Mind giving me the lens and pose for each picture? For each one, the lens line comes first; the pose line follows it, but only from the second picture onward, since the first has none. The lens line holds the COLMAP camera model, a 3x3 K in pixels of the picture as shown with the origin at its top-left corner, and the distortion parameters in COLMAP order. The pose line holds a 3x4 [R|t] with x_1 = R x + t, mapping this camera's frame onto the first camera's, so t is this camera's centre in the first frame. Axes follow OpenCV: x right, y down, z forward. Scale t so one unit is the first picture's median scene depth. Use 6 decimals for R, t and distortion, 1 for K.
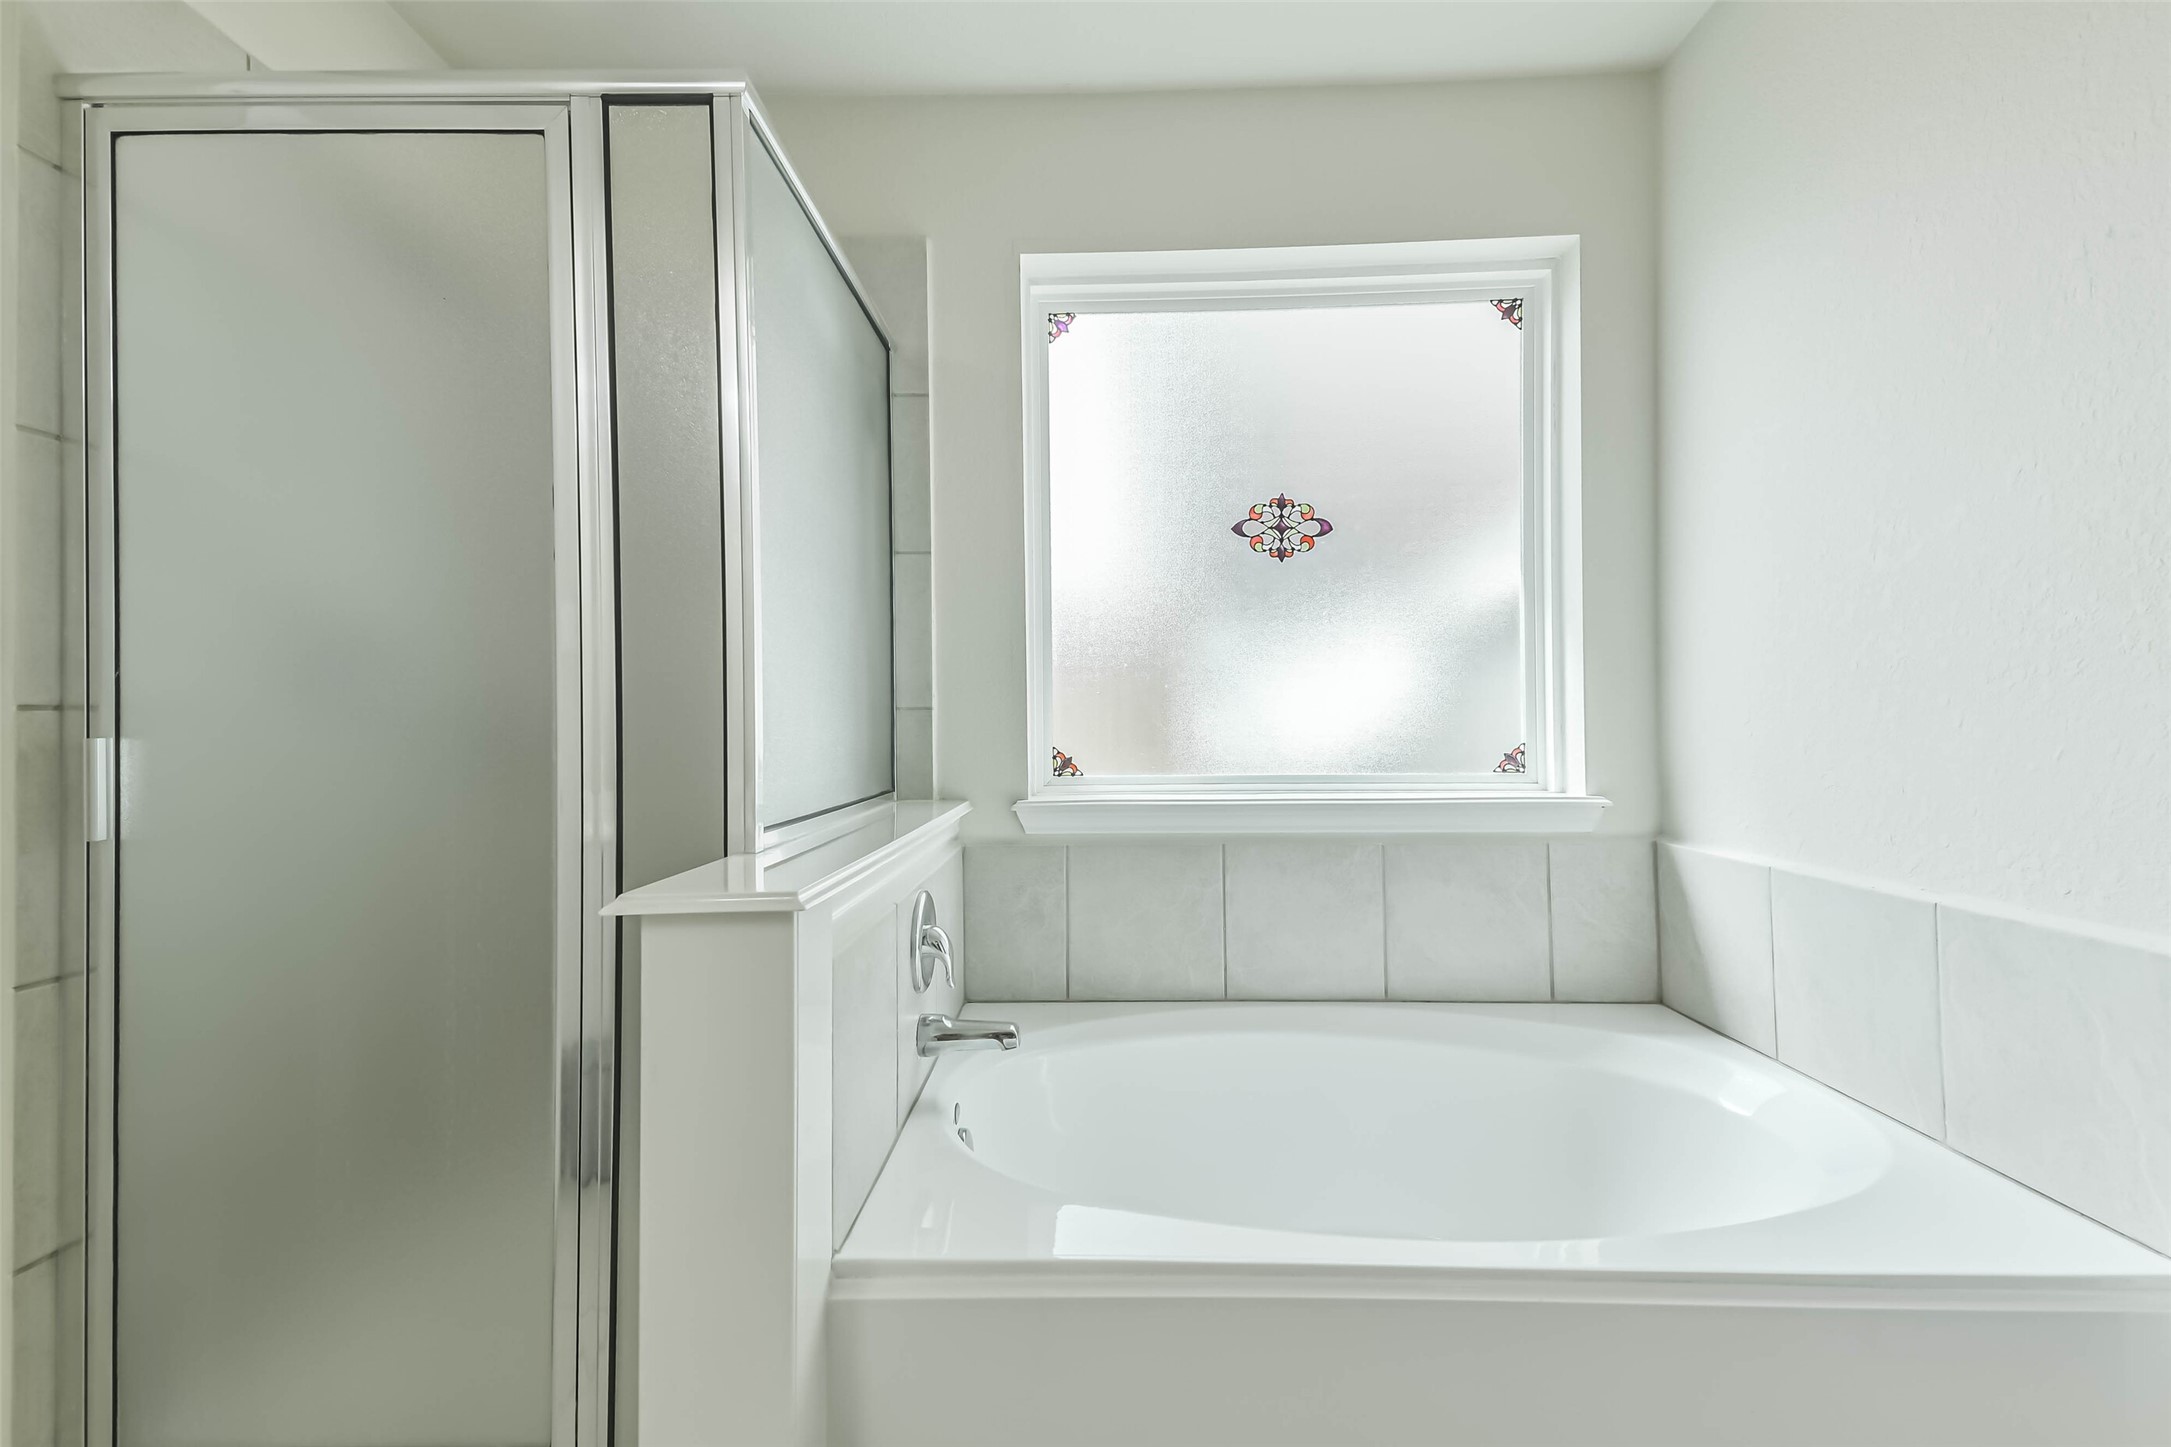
lens RADIAL K [[962.2, 0, 1085.5], [0, 962.2, 723.5], [0, 0, 1]] dist [-0.000582, -0.000065]
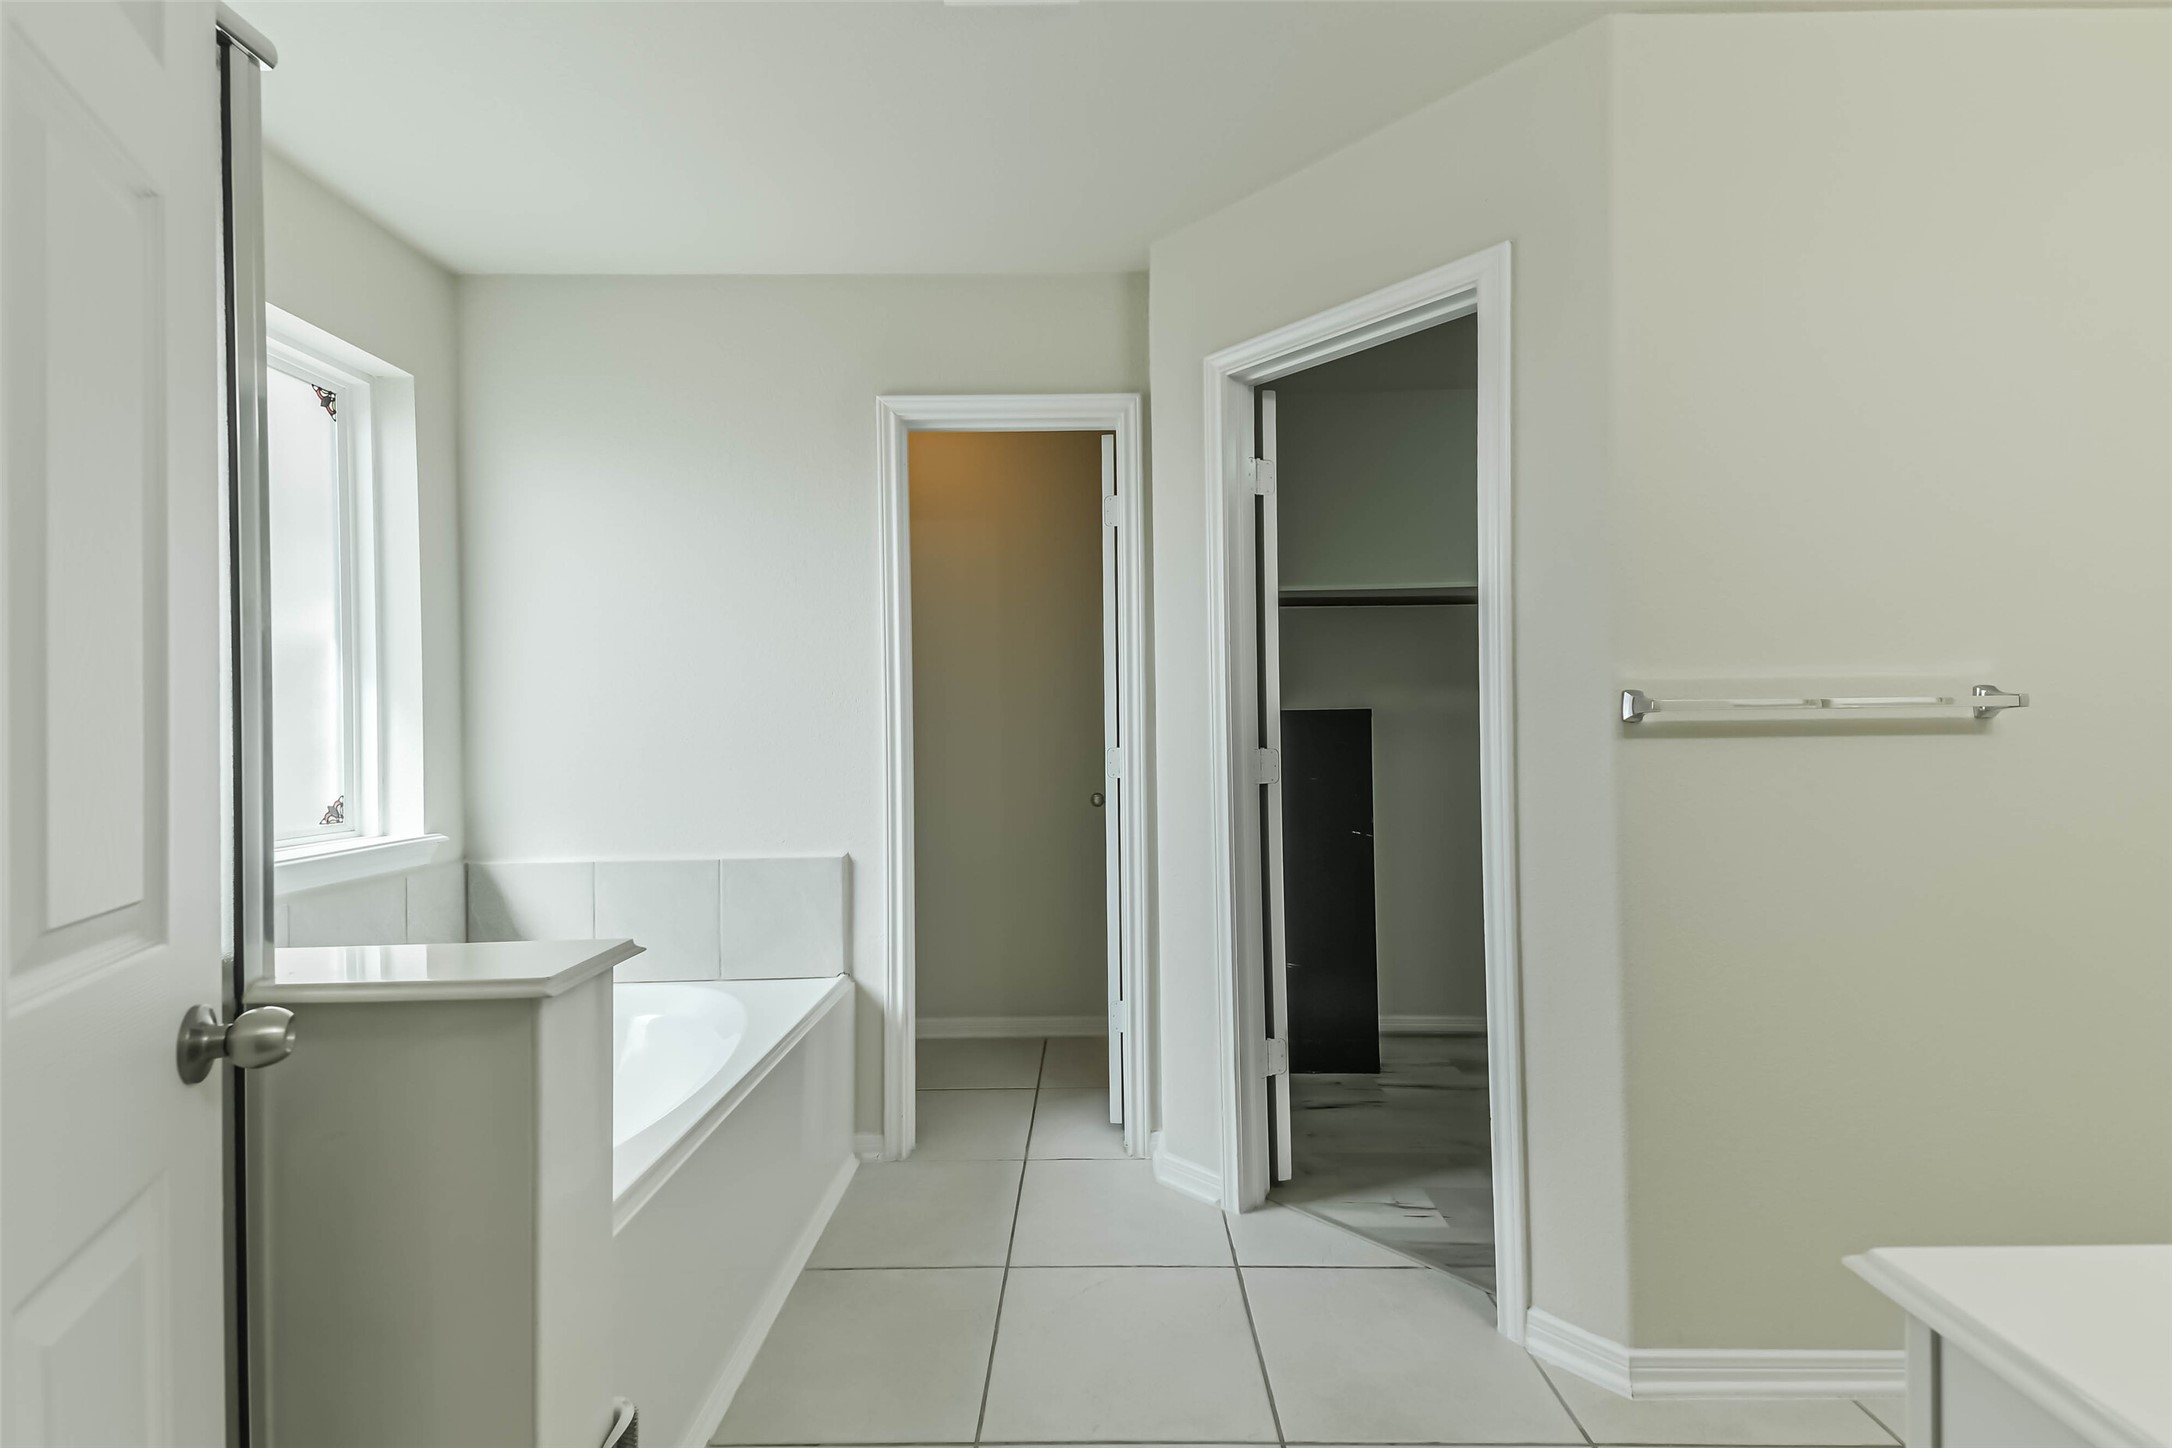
lens RADIAL K [[935.6, 0, 1092.0], [0, 935.6, 720.8], [0, 0, 1]] dist [0.075454, -0.000291]
pose [[-0.015370, 0.011631, 0.999814, -0.735436], [0.010364, 0.999880, -0.011472, -0.047490], [-0.999828, 0.010186, -0.015489, 0.163913]]
